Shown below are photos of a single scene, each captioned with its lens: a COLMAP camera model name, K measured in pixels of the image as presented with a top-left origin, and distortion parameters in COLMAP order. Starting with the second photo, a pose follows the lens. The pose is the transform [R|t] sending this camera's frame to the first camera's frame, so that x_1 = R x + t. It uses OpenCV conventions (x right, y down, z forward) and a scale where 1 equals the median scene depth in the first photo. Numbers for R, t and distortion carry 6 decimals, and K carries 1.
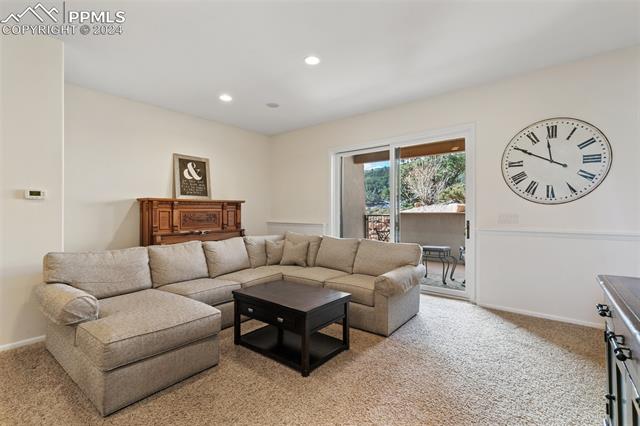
lens RADIAL K [[289.0, 0, 322.3], [0, 289.0, 210.2], [0, 0, 1]] dist [0.007259, -0.001123]
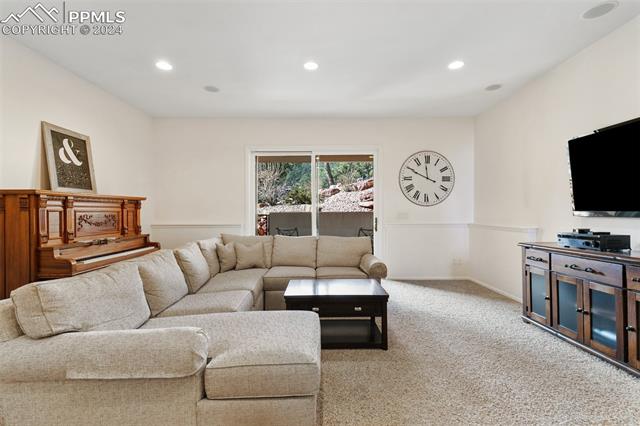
lens RADIAL K [[289.0, 0, 318.3], [0, 289.0, 212.3], [0, 0, 1]] dist [0.007259, -0.001123]
pose [[0.776625, -0.004471, 0.629947, -0.469164], [-0.000091, 0.999974, 0.007209, 0.001374], [-0.629963, -0.005656, 0.776604, 0.119412]]
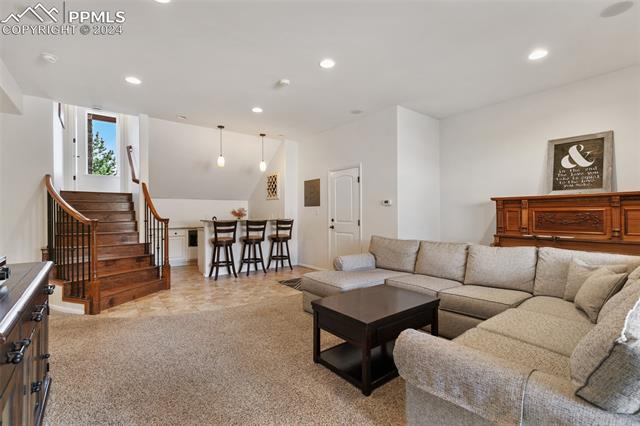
lens RADIAL K [[289.0, 0, 319.5], [0, 289.0, 214.3], [0, 0, 1]] dist [0.007259, -0.001123]
pose [[-0.226020, 0.005460, -0.974107, 0.463597], [0.010679, 0.999938, 0.003127, 0.003998], [0.974064, -0.009695, -0.226065, 0.579728]]
